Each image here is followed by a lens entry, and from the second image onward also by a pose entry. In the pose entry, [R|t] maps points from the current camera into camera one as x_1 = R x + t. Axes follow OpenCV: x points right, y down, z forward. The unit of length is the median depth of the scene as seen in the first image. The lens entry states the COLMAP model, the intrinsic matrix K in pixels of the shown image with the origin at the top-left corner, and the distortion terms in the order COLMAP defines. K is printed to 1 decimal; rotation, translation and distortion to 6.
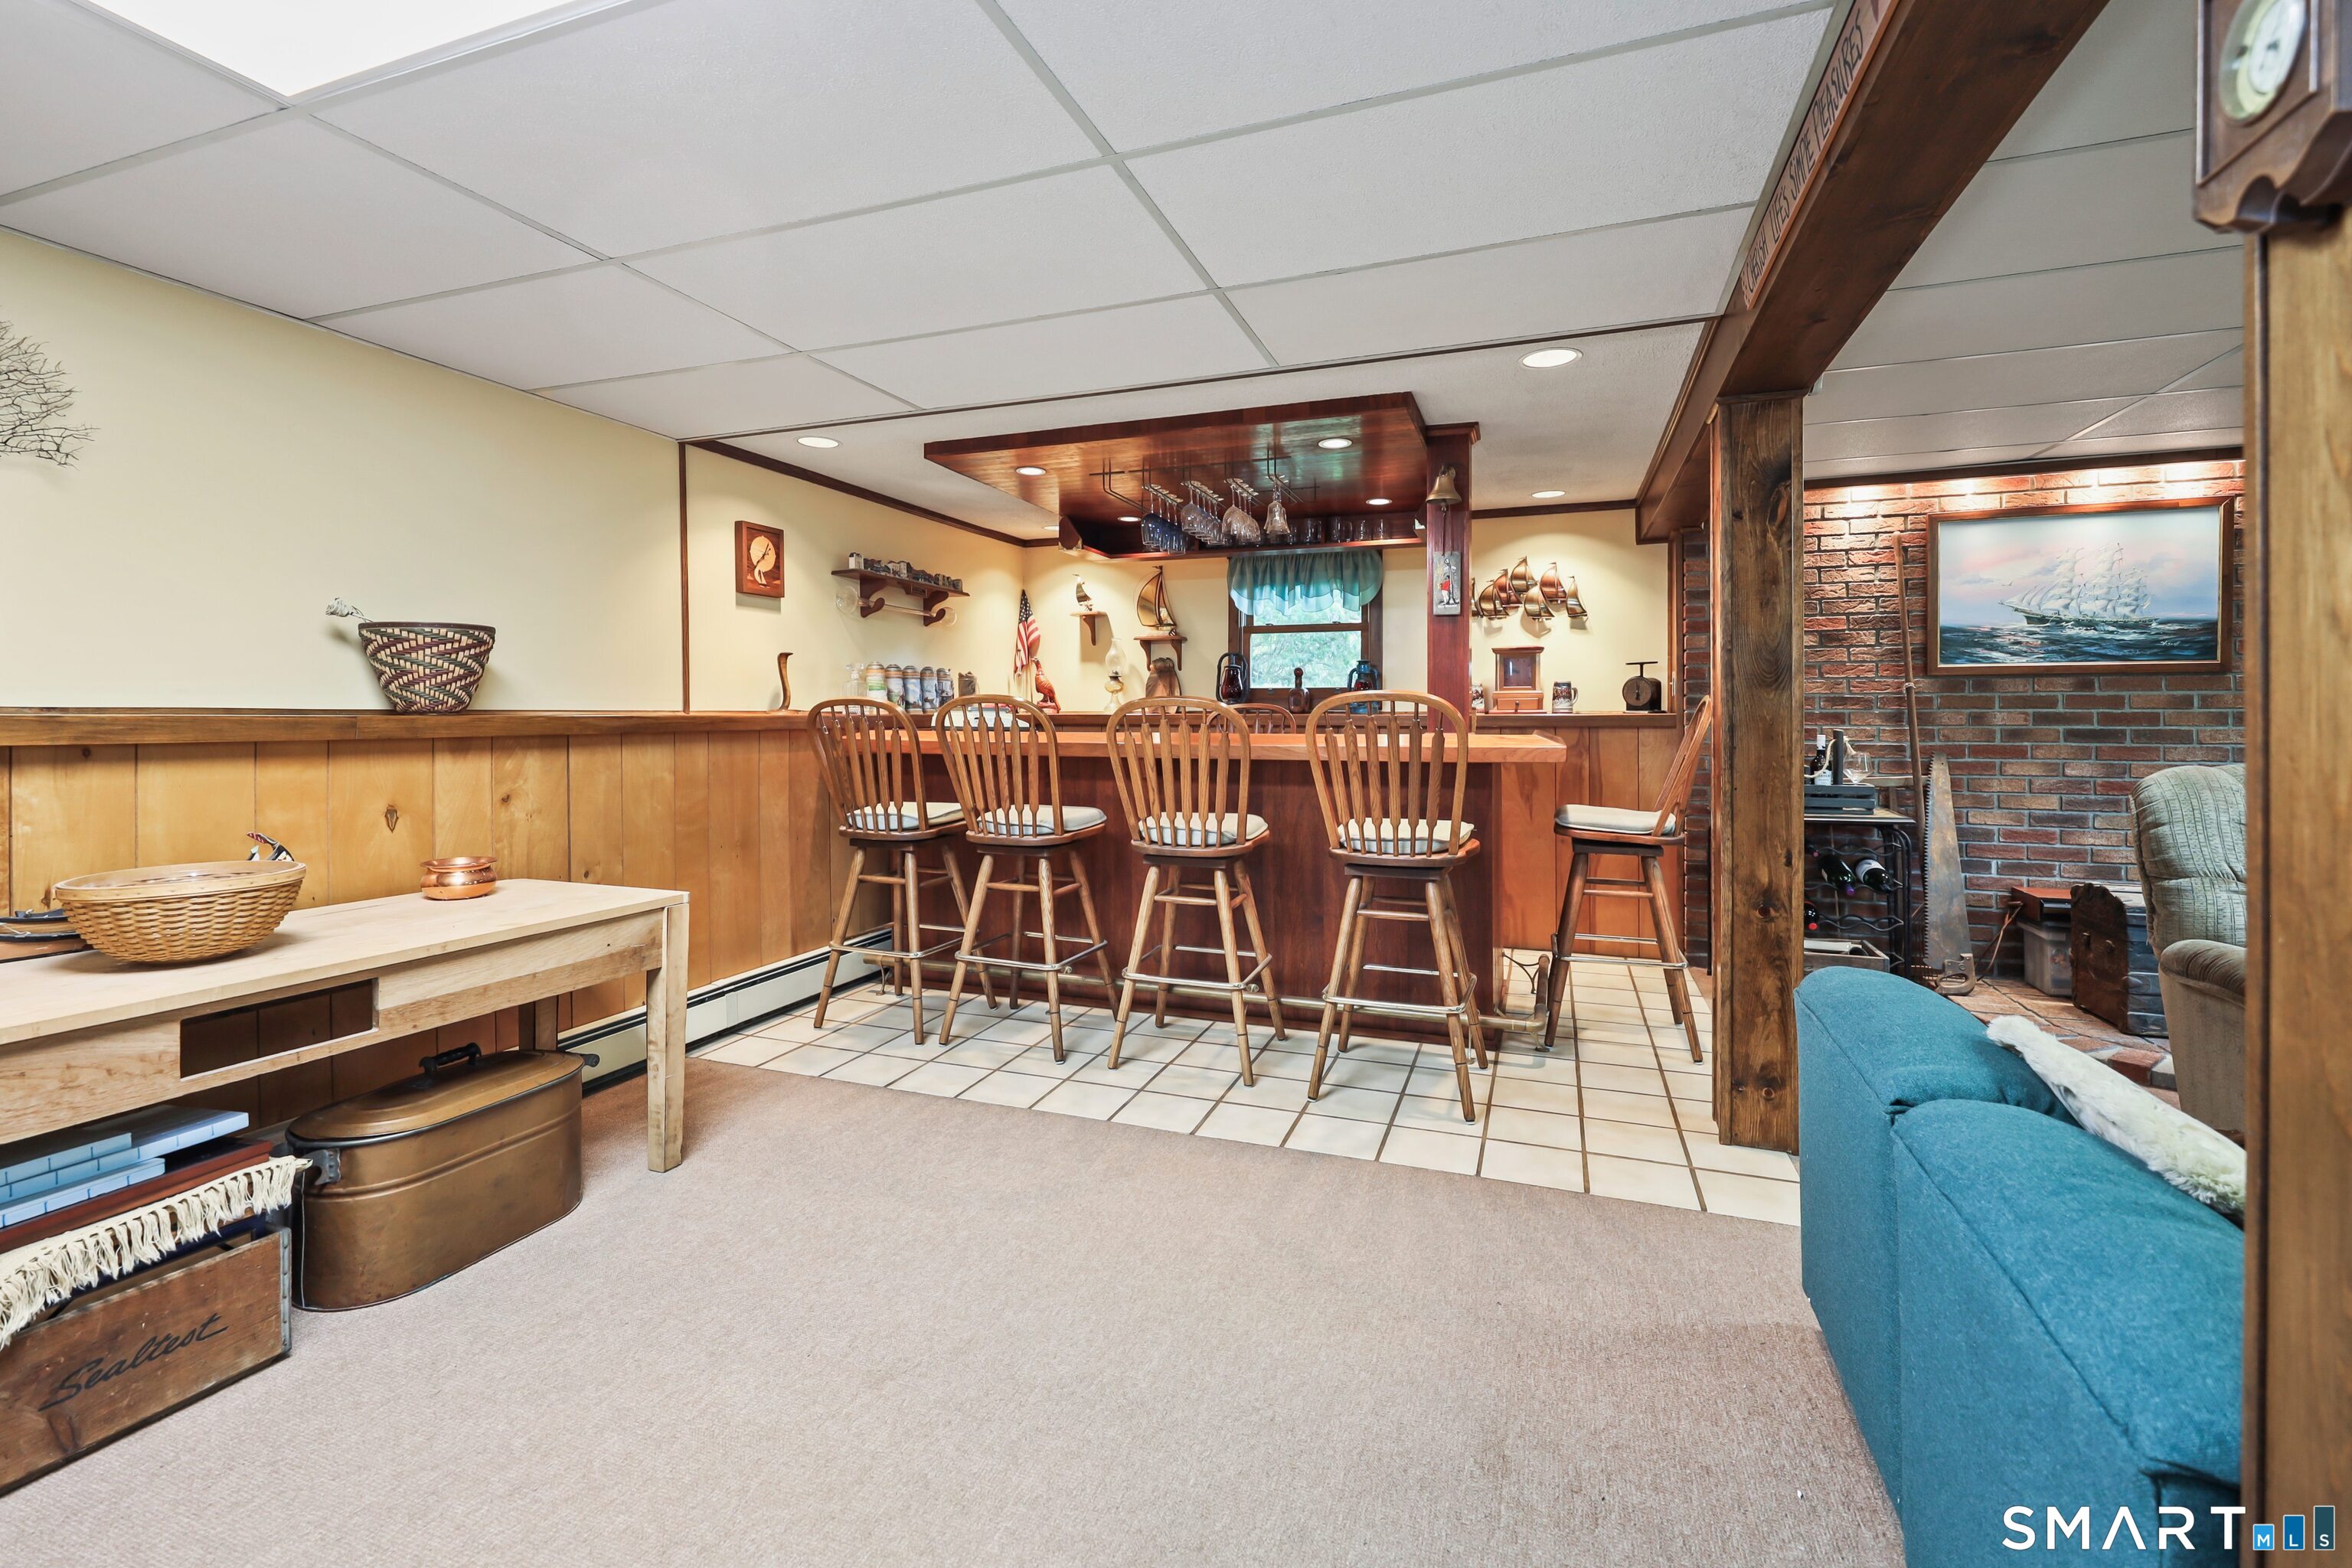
lens RADIAL K [[1021.8, 0, 1171.1], [0, 1021.8, 720.0], [0, 0, 1]] dist [0.000566, 0.000149]
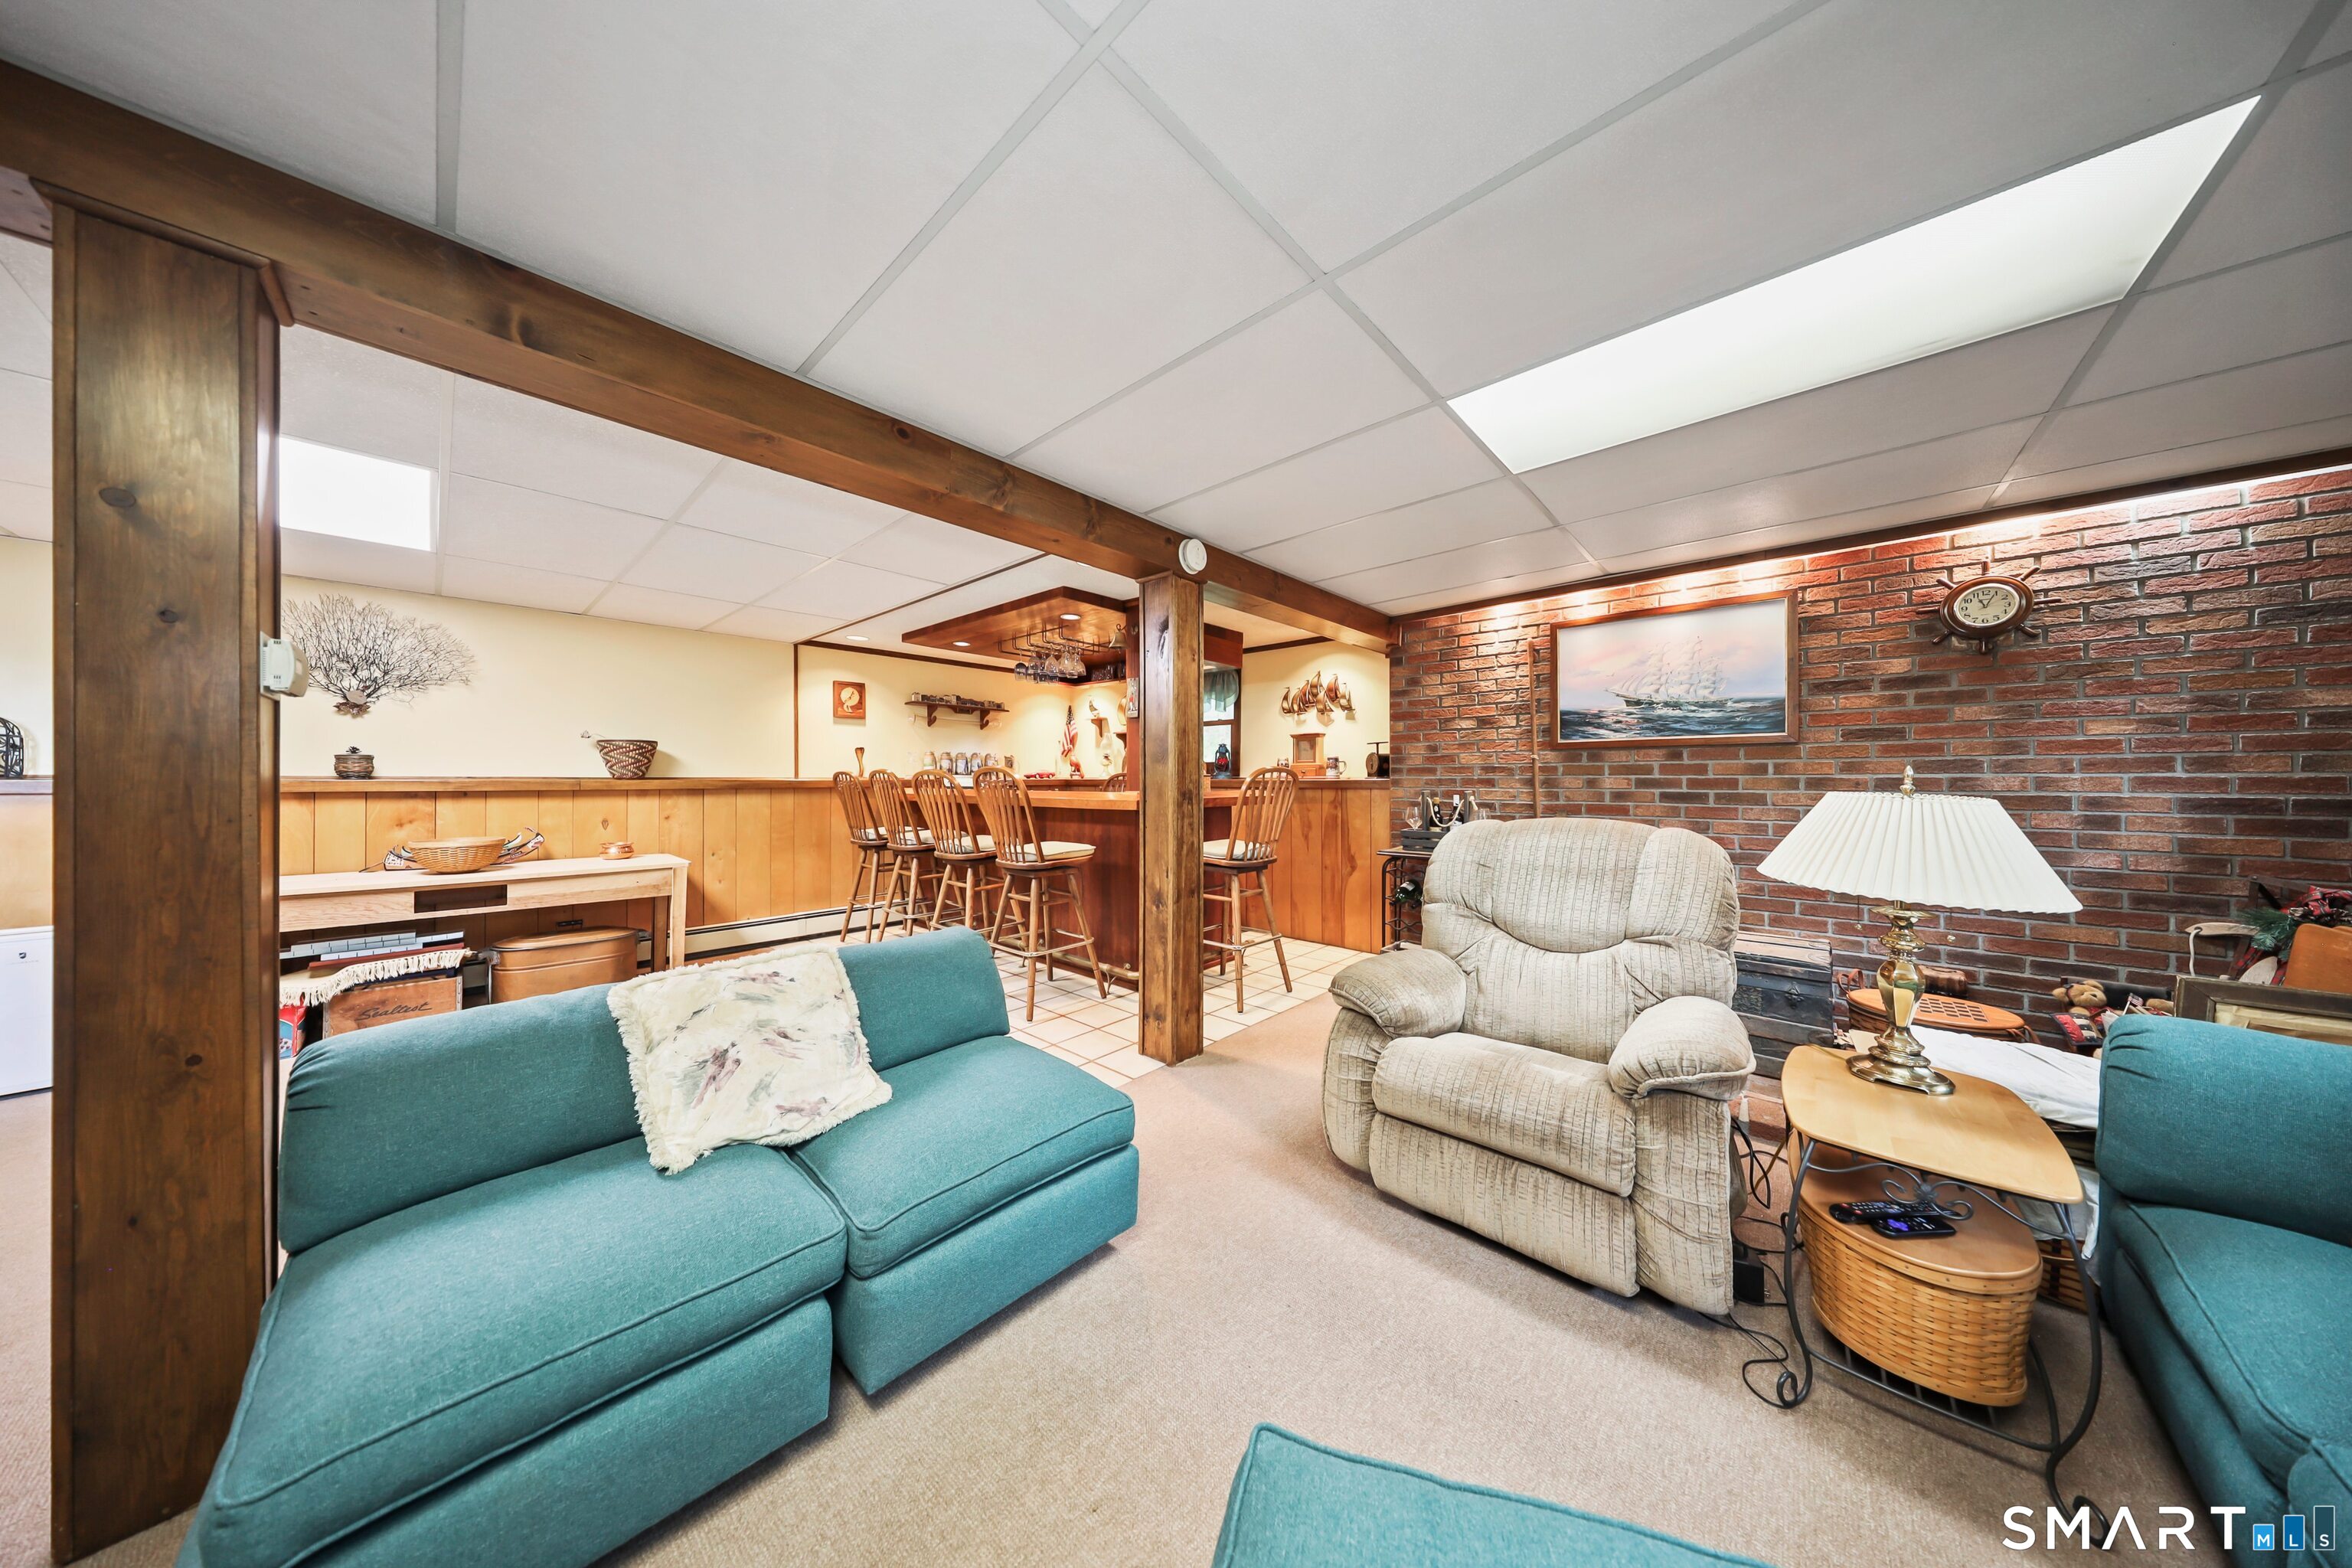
lens RADIAL K [[694.1, 0, 1174.2], [0, 694.1, 779.1], [0, 0, 1]] dist [0.000881, 0.000057]
pose [[0.925216, 0.000103, -0.379440, 0.659079], [-0.002242, 0.999984, -0.005197, -0.000929], [0.379434, 0.005659, 0.925202, 0.020764]]
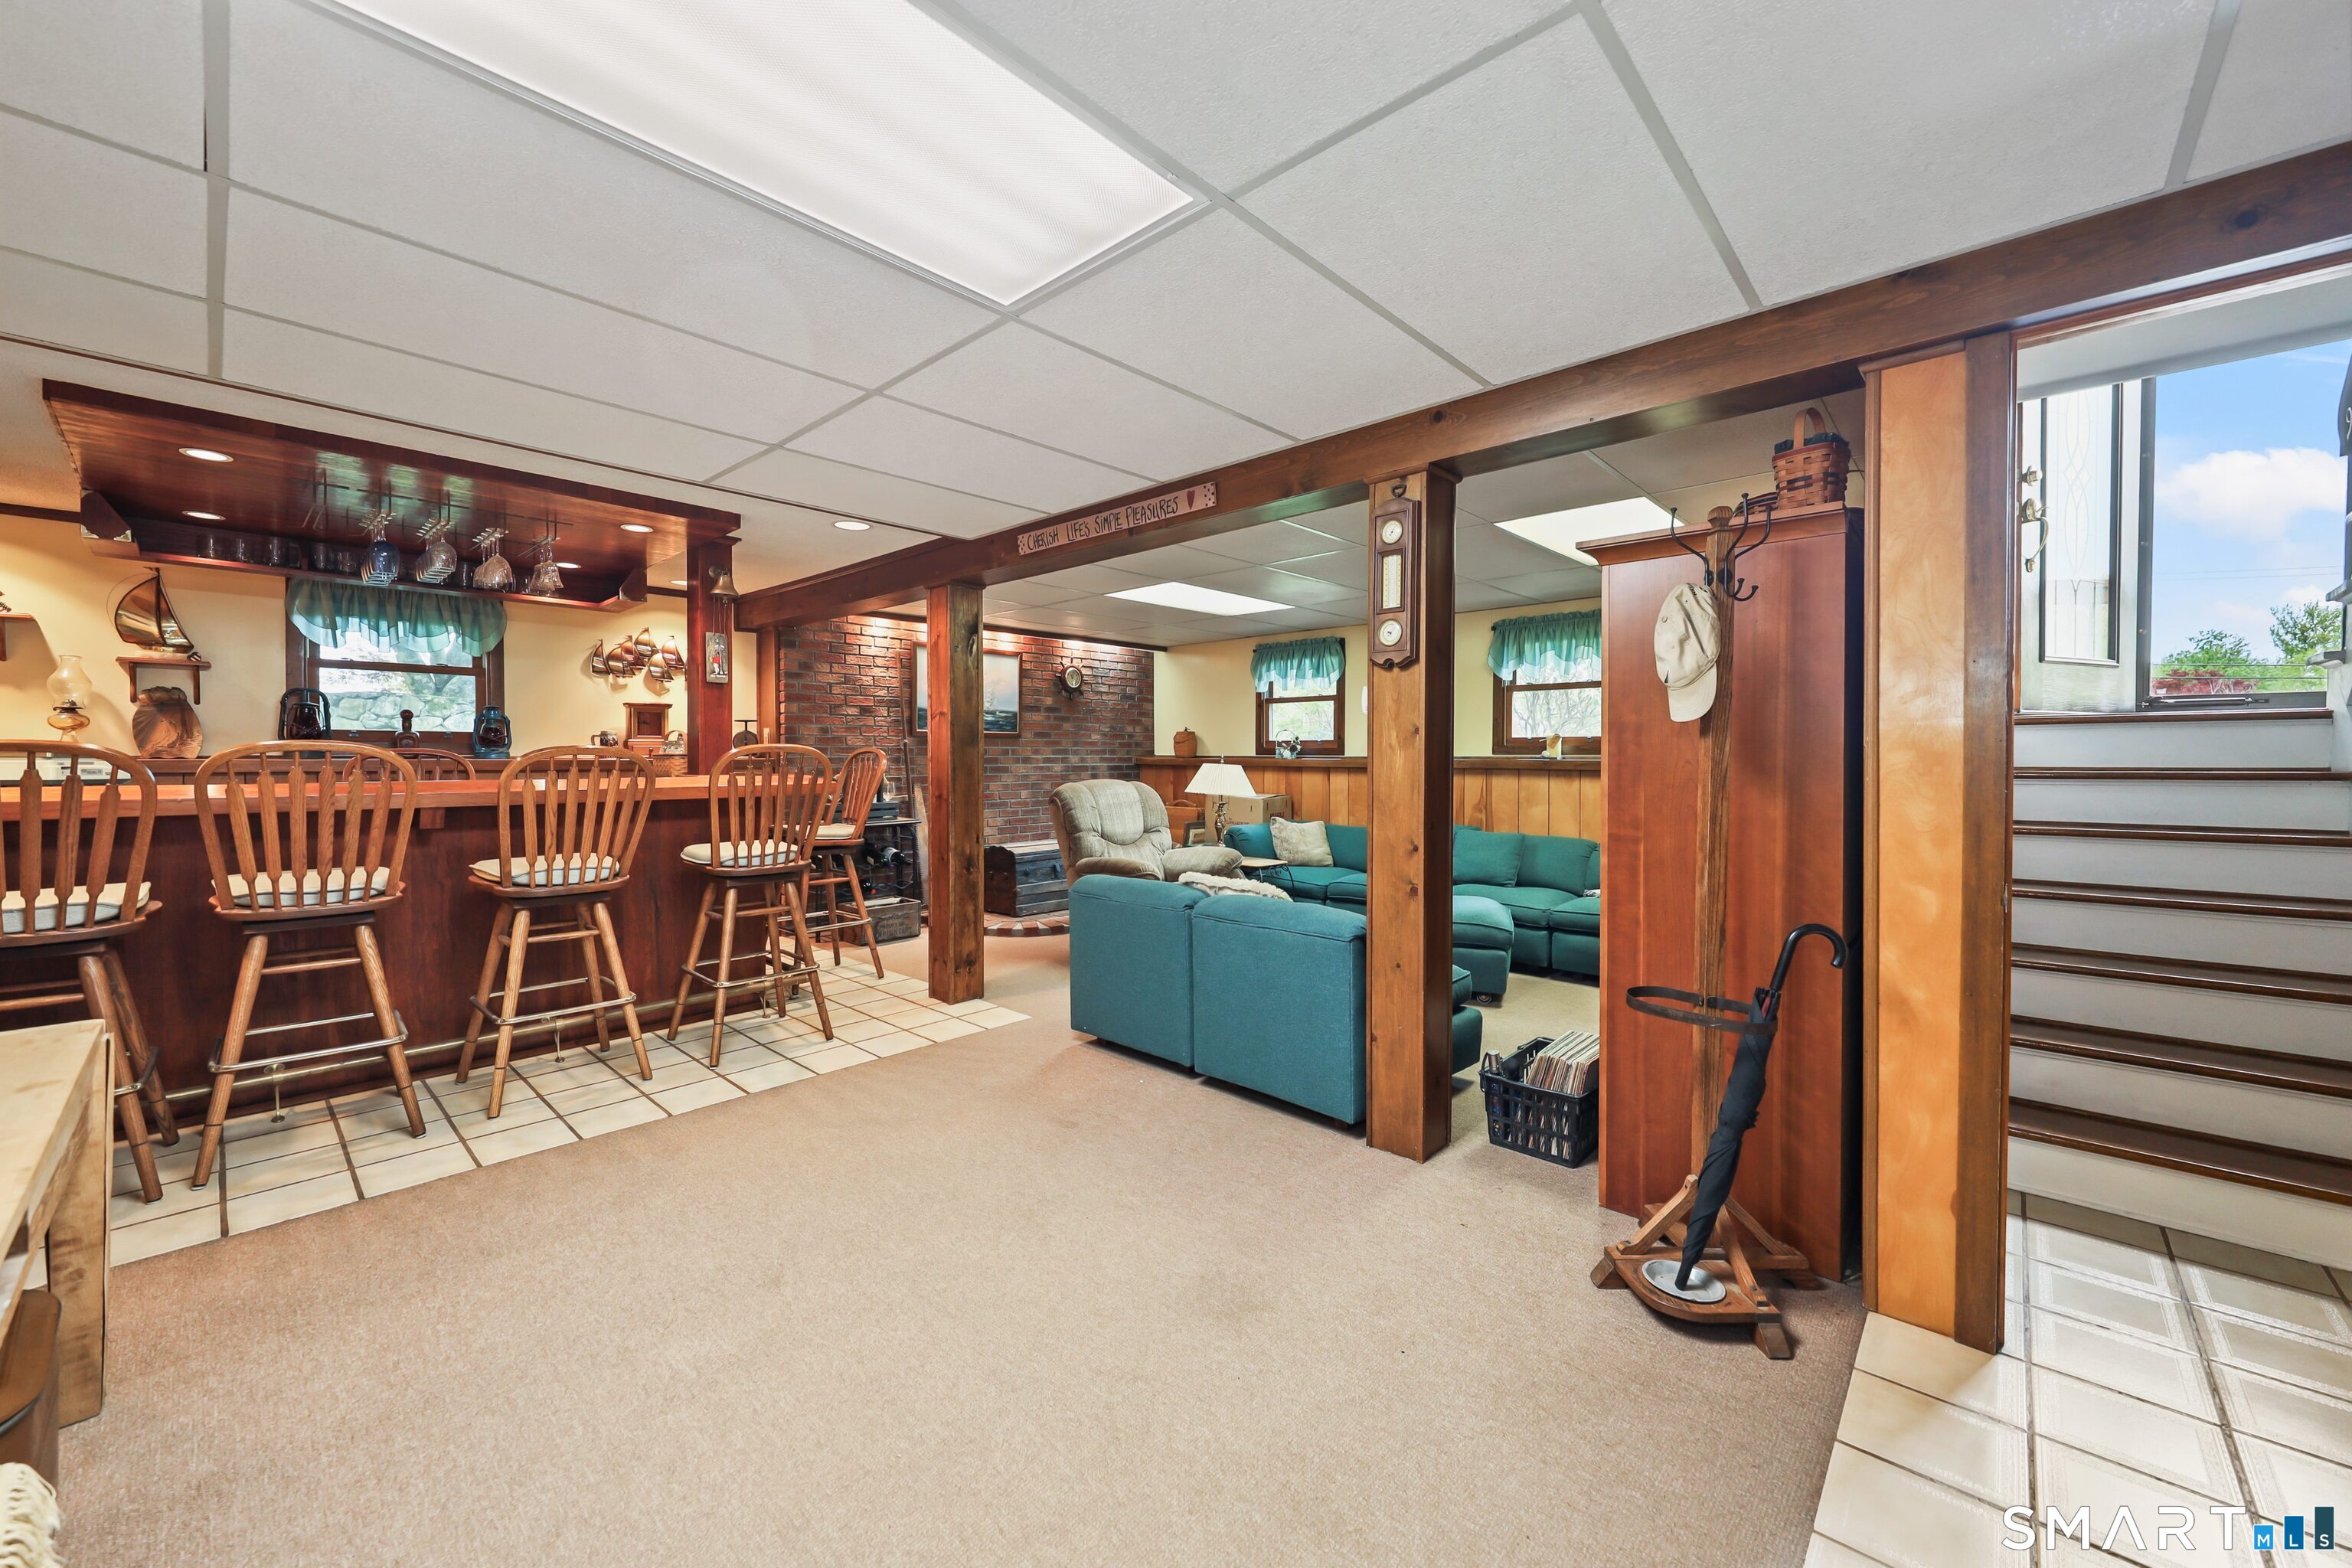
lens RADIAL K [[890.6, 0, 1172.9], [0, 890.6, 761.7], [0, 0, 1]] dist [-0.003548, -0.000348]
pose [[0.370879, -0.005800, 0.928663, -0.492300], [0.002955, 0.999983, 0.005065, -0.006880], [-0.928676, 0.000865, 0.370890, 0.050582]]
